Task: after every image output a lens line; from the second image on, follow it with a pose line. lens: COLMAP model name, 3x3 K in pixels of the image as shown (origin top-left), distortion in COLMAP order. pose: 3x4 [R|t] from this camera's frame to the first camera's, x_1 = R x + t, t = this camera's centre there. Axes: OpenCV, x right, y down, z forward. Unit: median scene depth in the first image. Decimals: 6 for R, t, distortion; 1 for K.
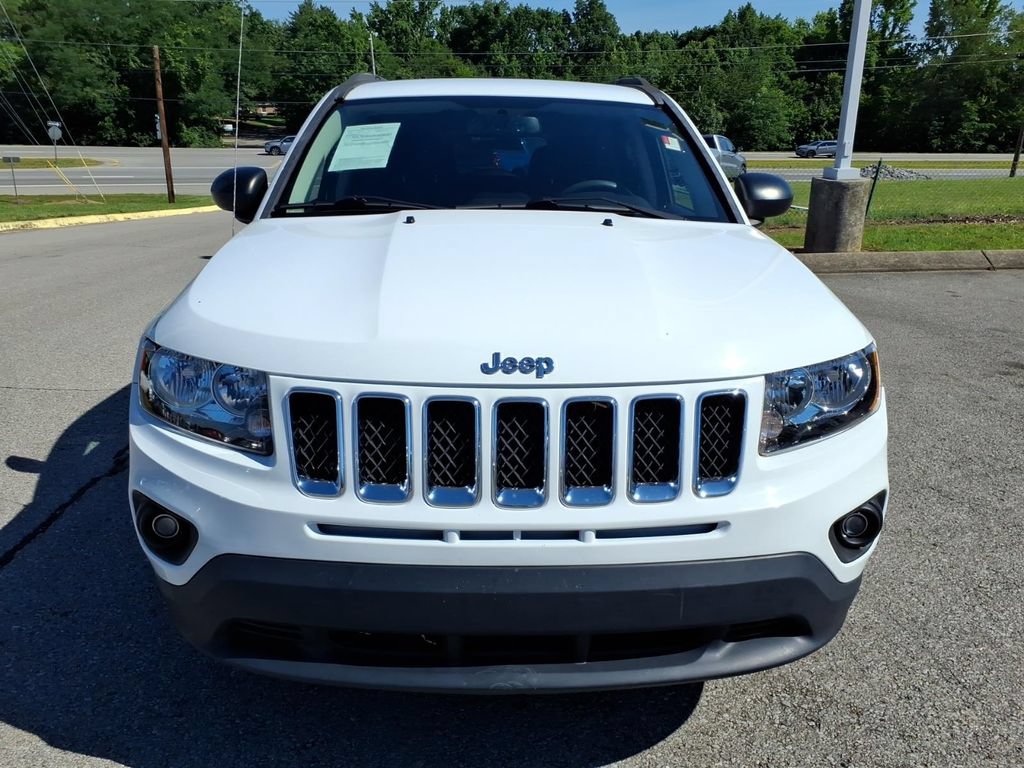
lens RADIAL K [[829.1, 0, 514.1], [0, 829.1, 389.0], [0, 0, 1]] dist [0.020987, -0.016621]
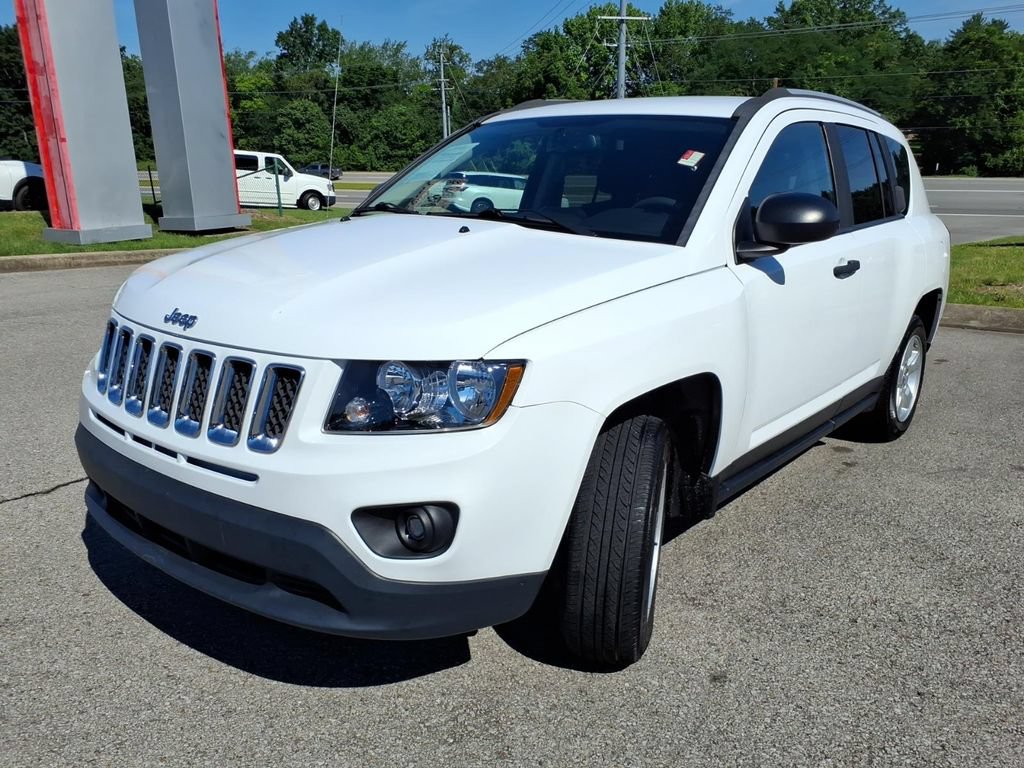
lens RADIAL K [[829.1, 0, 483.5], [0, 829.1, 383.9], [0, 0, 1]] dist [0.020987, -0.016621]
pose [[0.750789, 0.165923, -0.639363, 1.226317], [-0.189324, 0.981381, 0.032362, -0.061886], [0.632829, 0.096749, 0.768223, 0.301625]]
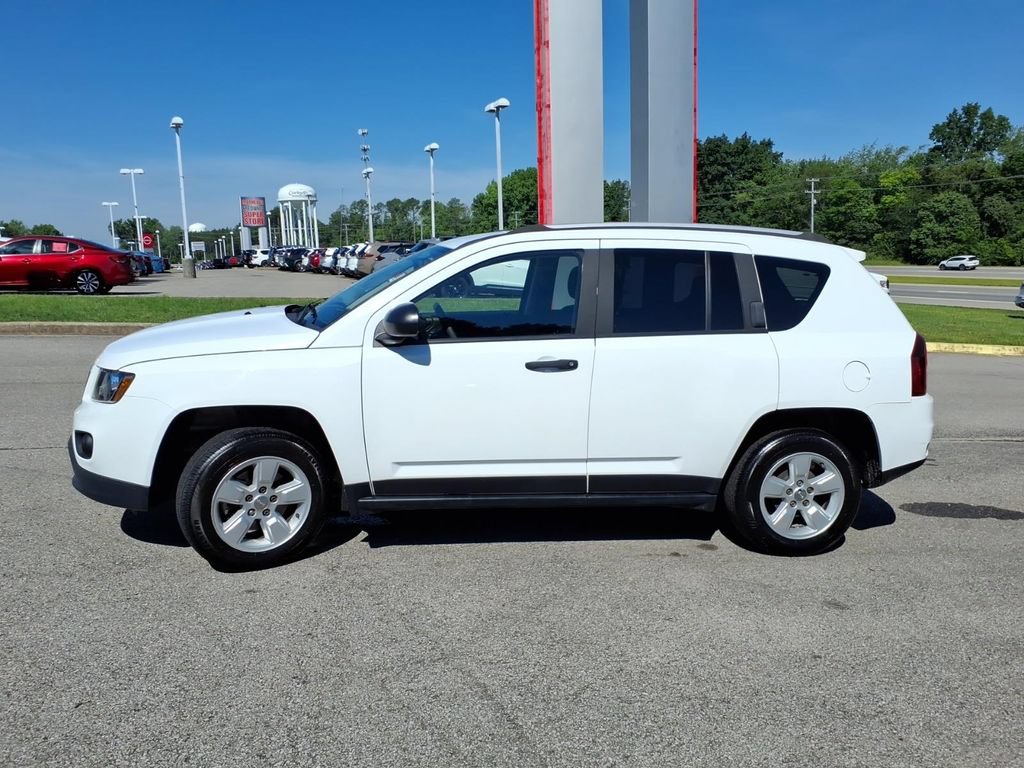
lens RADIAL K [[829.1, 0, 511.6], [0, 829.1, 384.8], [0, 0, 1]] dist [0.020987, -0.016621]
pose [[0.109206, 0.150995, -0.982484, 3.022693], [-0.292449, 0.949531, 0.113424, -0.634028], [0.950025, 0.274940, 0.147853, 1.942993]]
